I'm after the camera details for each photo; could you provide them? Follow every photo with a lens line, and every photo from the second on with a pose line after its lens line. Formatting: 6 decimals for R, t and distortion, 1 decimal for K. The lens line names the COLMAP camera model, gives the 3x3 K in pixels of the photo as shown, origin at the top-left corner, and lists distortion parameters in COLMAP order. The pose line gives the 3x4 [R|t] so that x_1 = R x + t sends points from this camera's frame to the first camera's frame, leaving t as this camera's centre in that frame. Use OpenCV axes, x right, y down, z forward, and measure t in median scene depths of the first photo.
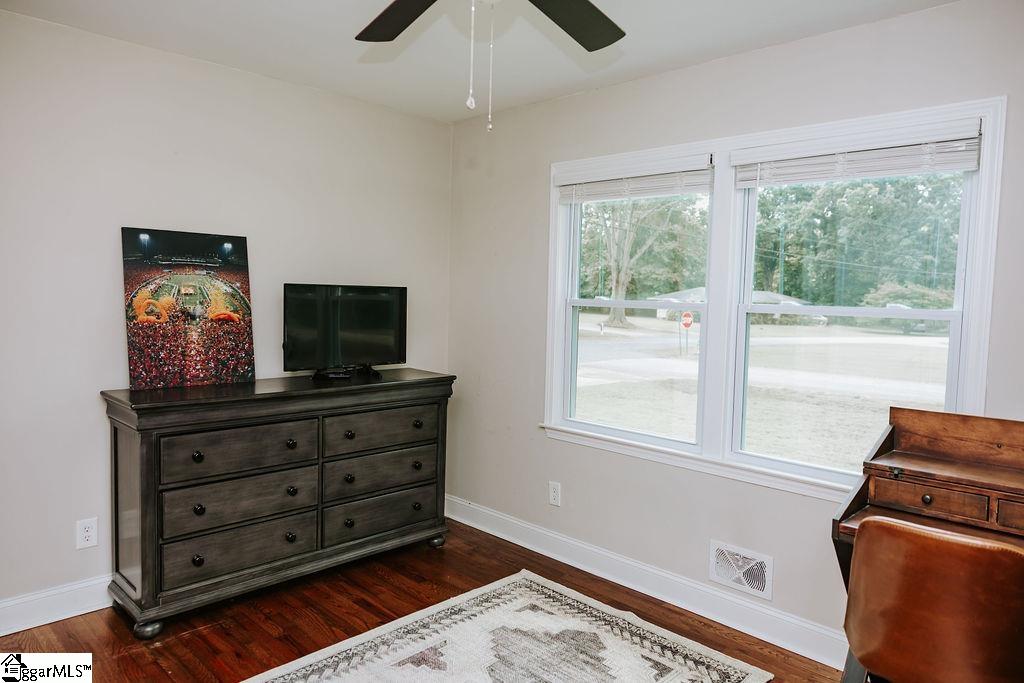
lens RADIAL K [[700.1, 0, 512.0], [0, 700.1, 341.5], [0, 0, 1]] dist [-0.034182, -0.000861]
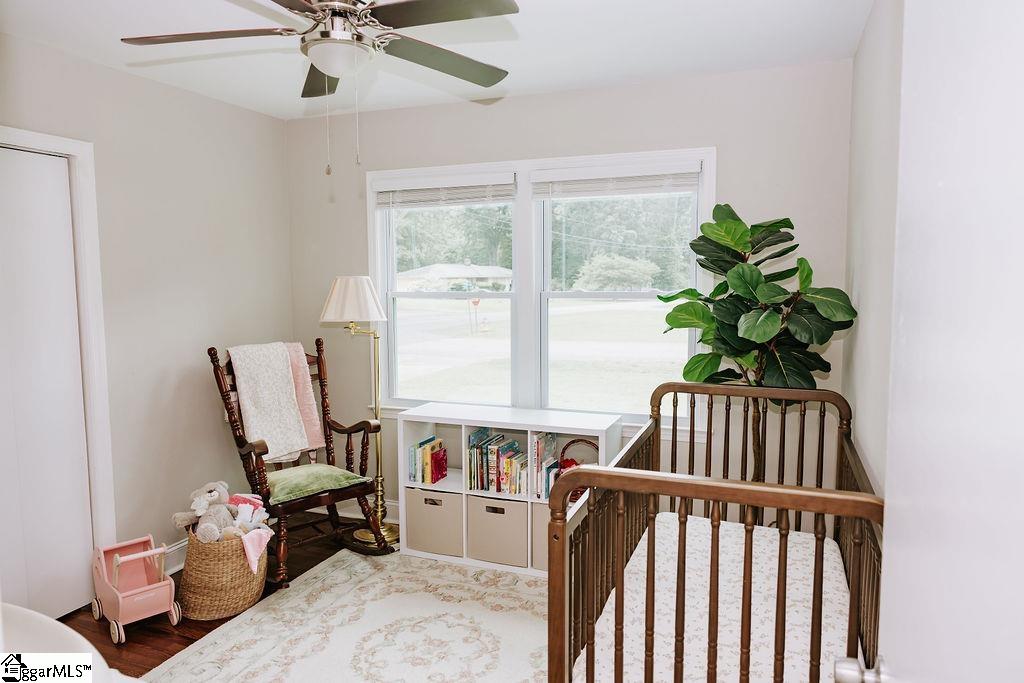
lens RADIAL K [[685.0, 0, 509.0], [0, 685.0, 337.7], [0, 0, 1]] dist [-0.004433, -0.001587]
pose [[0.931951, -0.068243, 0.356104, -0.026165], [0.058539, 0.997563, 0.037970, -0.003183], [-0.357827, -0.014541, 0.933675, -0.021461]]
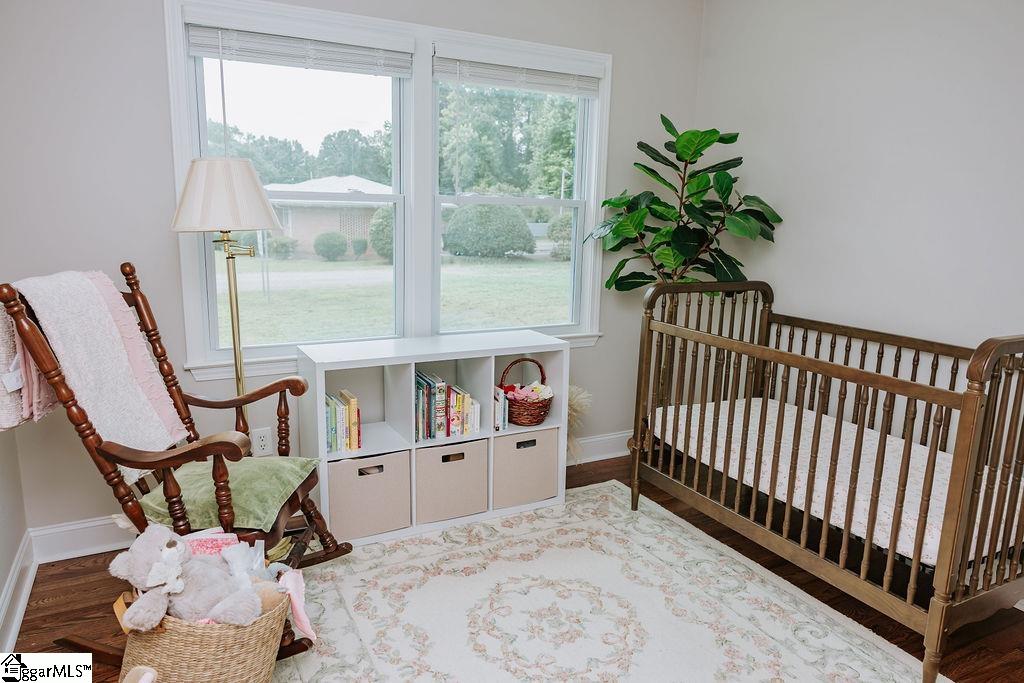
lens RADIAL K [[685.0, 0, 509.0], [0, 685.0, 337.7], [0, 0, 1]] dist [-0.004433, -0.001587]
pose [[0.335825, -0.194777, 0.921566, -0.095944], [0.052818, 0.980741, 0.188037, -0.004691], [-0.940442, -0.014473, 0.339645, 0.082289]]
